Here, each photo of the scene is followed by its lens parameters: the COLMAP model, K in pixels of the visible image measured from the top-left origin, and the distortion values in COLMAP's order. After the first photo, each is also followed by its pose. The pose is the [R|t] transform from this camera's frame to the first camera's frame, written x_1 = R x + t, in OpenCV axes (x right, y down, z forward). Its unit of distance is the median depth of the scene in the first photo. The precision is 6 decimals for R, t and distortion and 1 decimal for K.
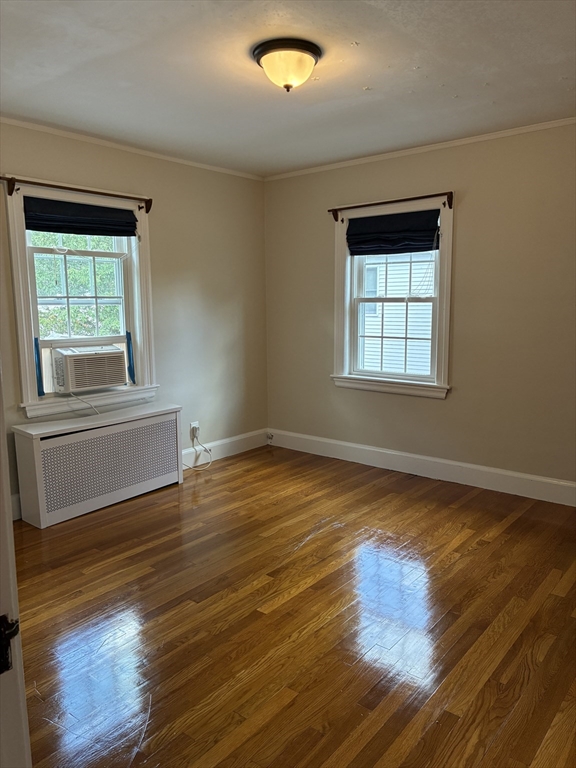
lens RADIAL K [[587.3, 0, 293.1], [0, 587.3, 381.7], [0, 0, 1]] dist [0.011136, -0.002333]
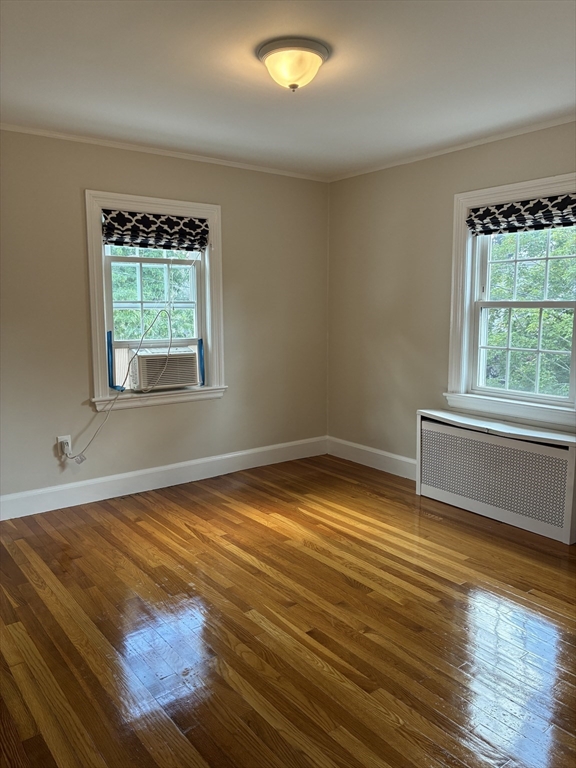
lens RADIAL K [[587.3, 0, 287.7], [0, 587.3, 387.5], [0, 0, 1]] dist [0.011136, -0.002333]
pose [[0.959889, 0.035264, -0.278152, 0.174921], [-0.034571, 0.999375, 0.007398, -0.003433], [0.278239, 0.002515, 0.960508, 0.034222]]
